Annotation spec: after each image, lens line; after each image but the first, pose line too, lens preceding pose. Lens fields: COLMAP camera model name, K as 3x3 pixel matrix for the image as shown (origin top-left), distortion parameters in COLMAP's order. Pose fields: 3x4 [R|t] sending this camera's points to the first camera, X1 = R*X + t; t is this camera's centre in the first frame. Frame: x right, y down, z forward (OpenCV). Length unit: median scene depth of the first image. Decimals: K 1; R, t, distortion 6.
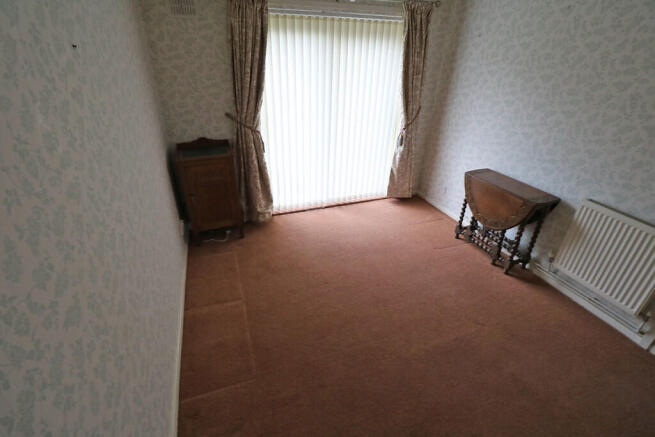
lens RADIAL K [[304.4, 0, 324.4], [0, 304.4, 212.5], [0, 0, 1]] dist [-0.002669, -0.001000]
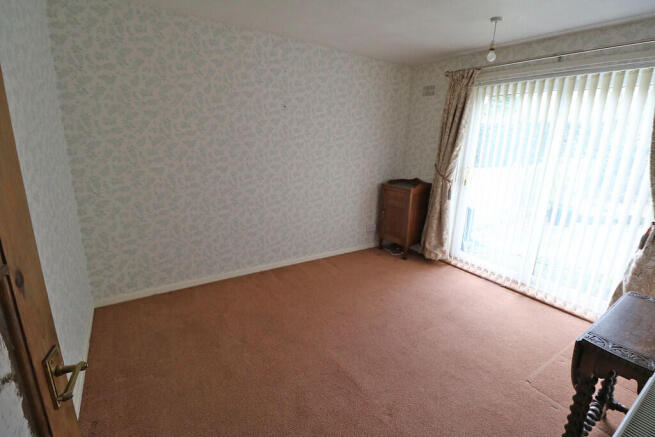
lens RADIAL K [[304.4, 0, 324.4], [0, 304.4, 212.5], [0, 0, 1]] dist [-0.002669, -0.001000]
pose [[0.222752, 0.228169, -0.947798, 0.724998], [-0.484014, 0.869817, 0.095644, -0.039606], [0.846234, 0.437443, 0.304191, 0.277222]]
